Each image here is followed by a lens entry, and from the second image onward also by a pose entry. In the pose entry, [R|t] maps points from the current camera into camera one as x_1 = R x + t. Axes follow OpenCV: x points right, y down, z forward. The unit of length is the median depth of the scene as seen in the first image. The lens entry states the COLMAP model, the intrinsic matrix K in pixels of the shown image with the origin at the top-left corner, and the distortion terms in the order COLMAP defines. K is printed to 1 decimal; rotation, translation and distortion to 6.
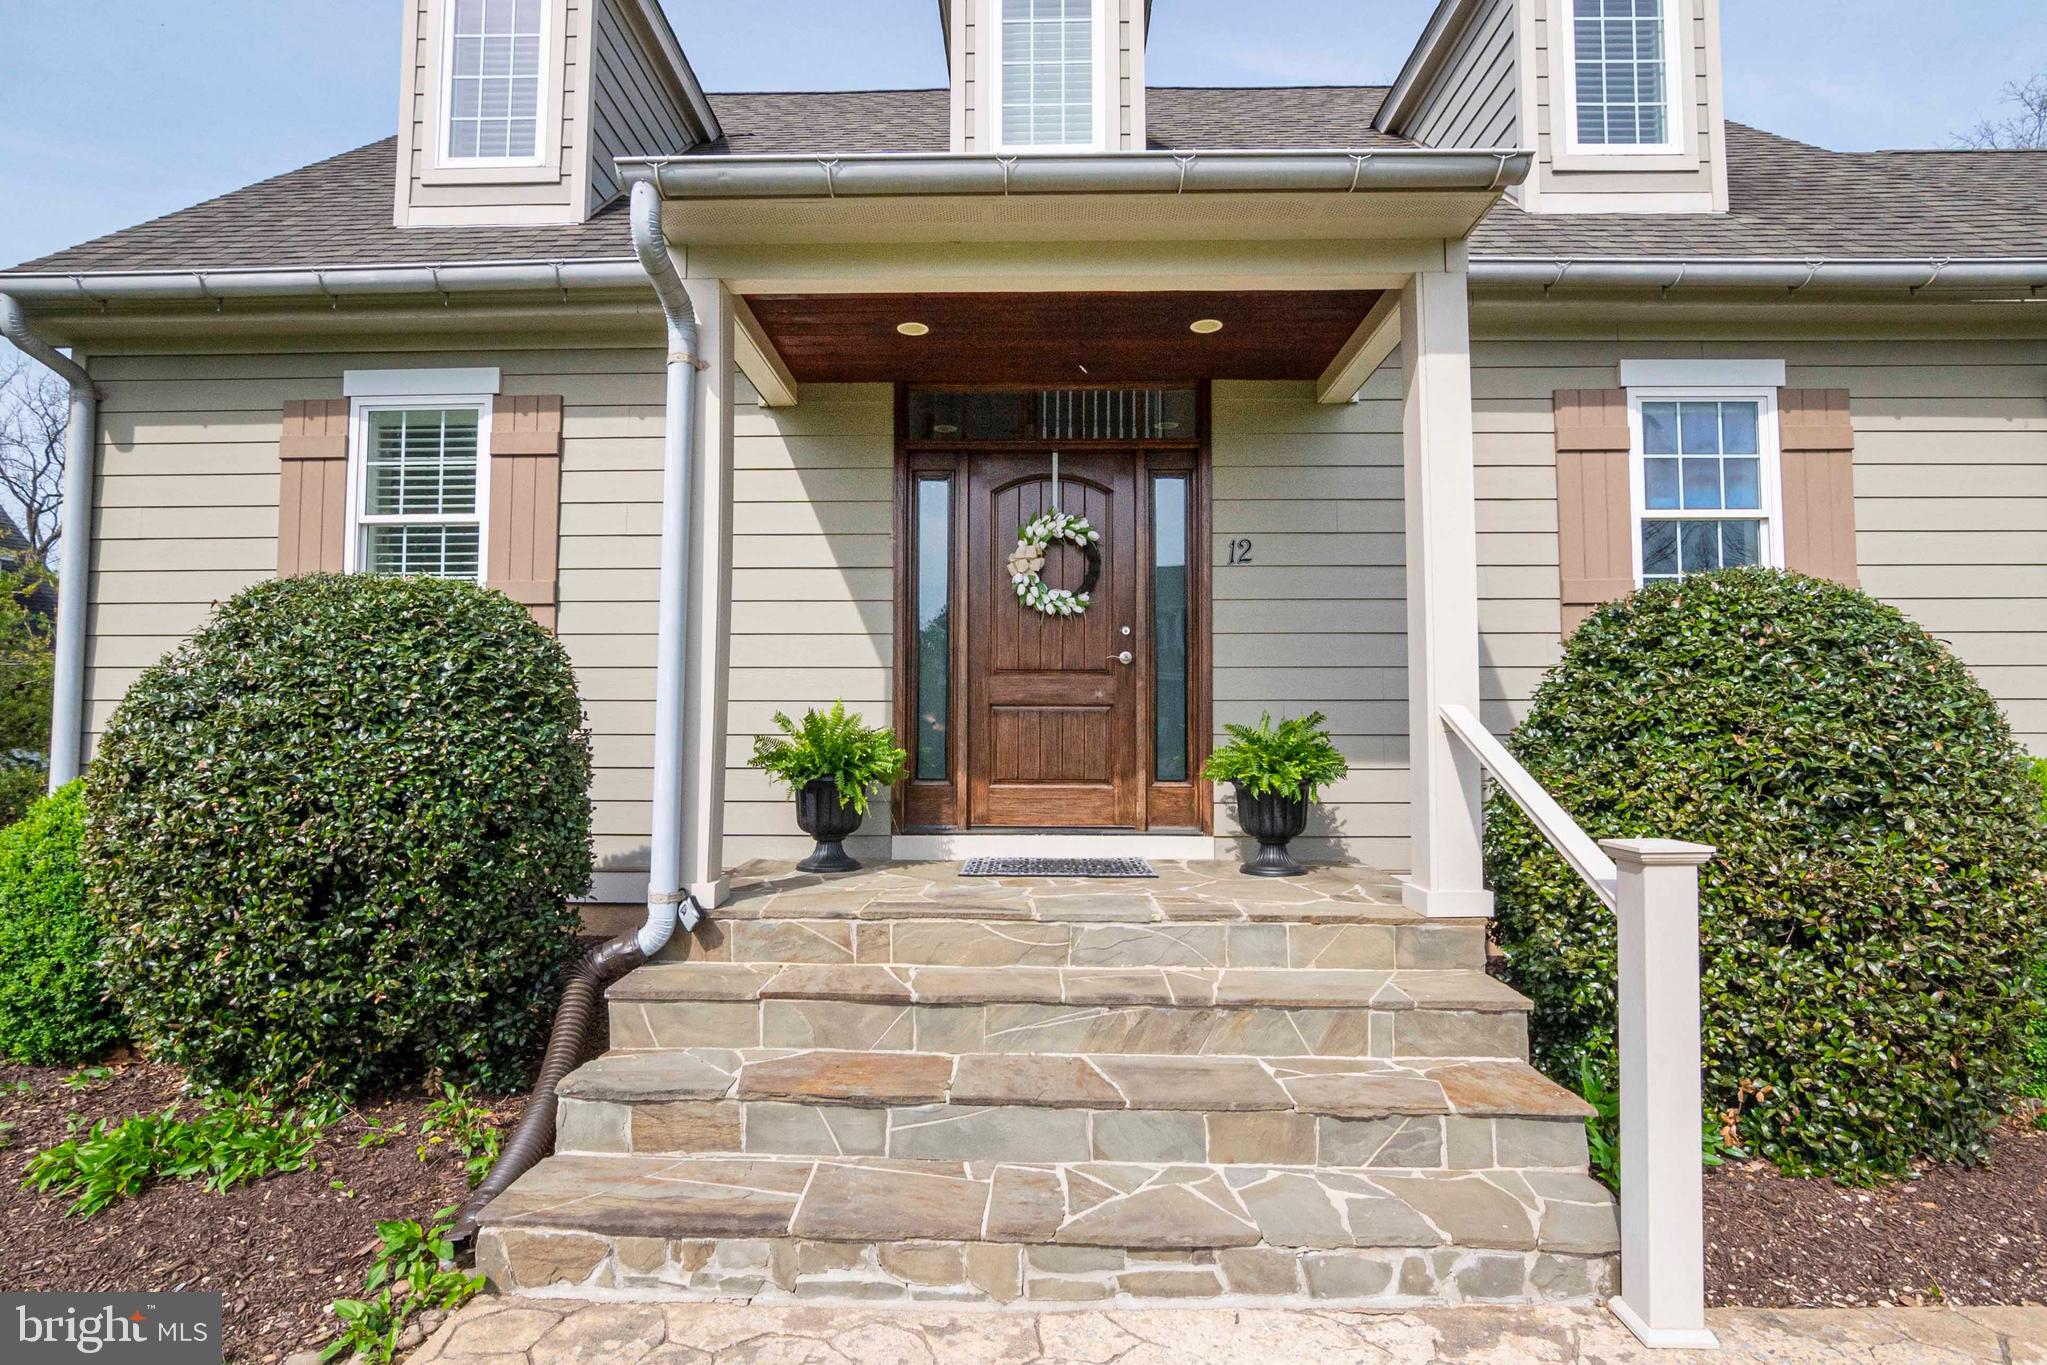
lens RADIAL K [[1018.9, 0, 1011.3], [0, 1018.9, 683.2], [0, 0, 1]] dist [-0.014579, 0.001213]
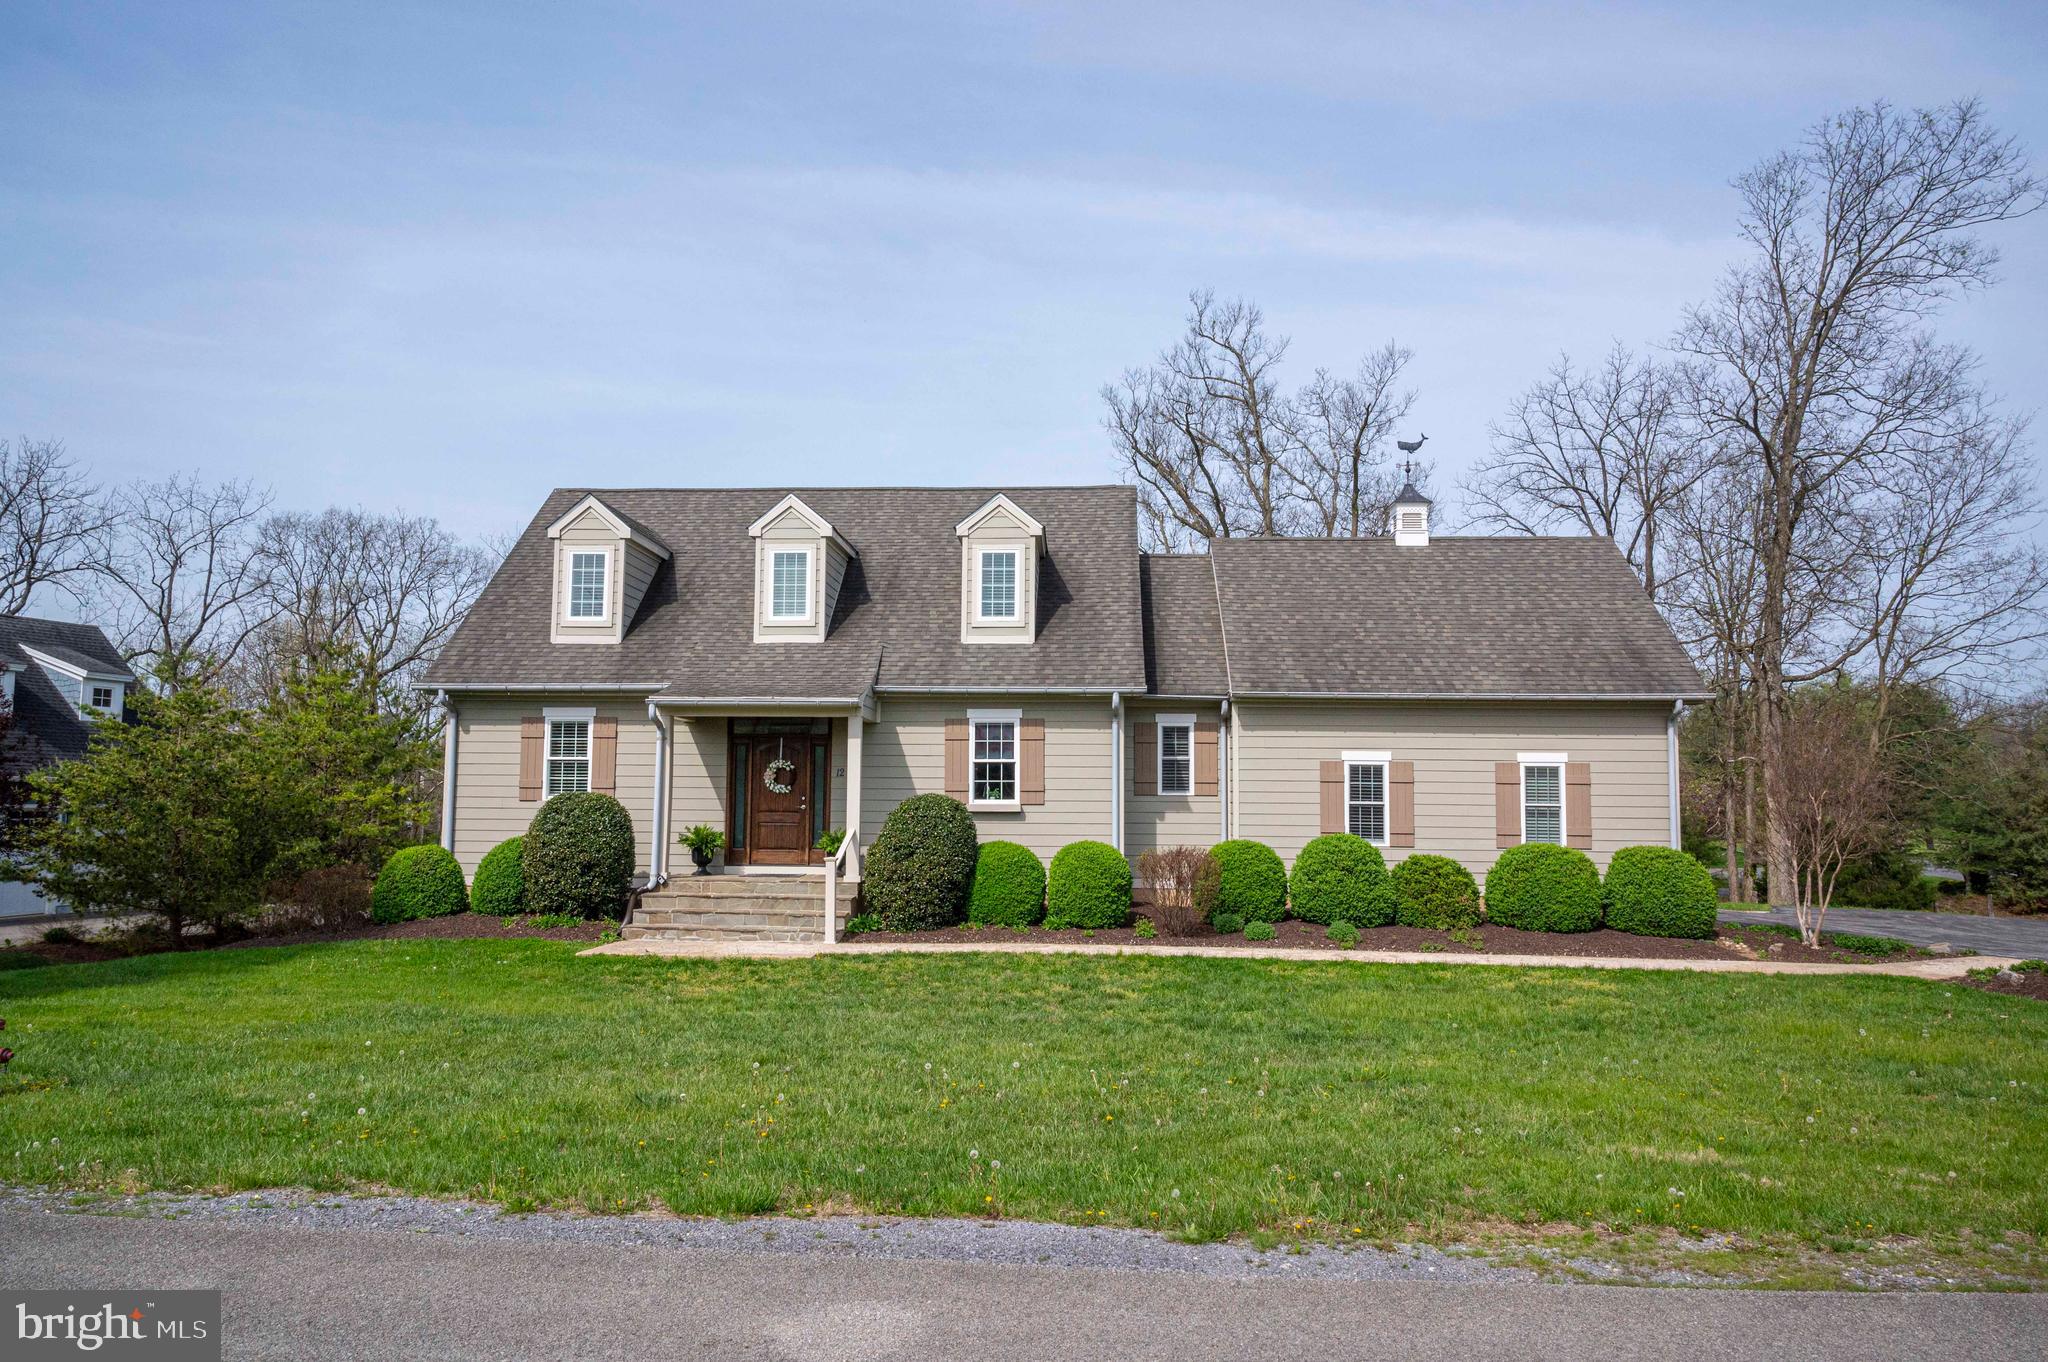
lens RADIAL K [[1446.2, 0, 1024.0], [0, 1446.2, 681.0], [0, 0, 1]] dist [0.053185, -0.000282]
pose [[0.999188, 0.005024, -0.039986, 0.943123], [-0.006190, 0.999558, -0.029088, -0.280655], [0.039822, 0.029312, 0.998777, -3.292116]]
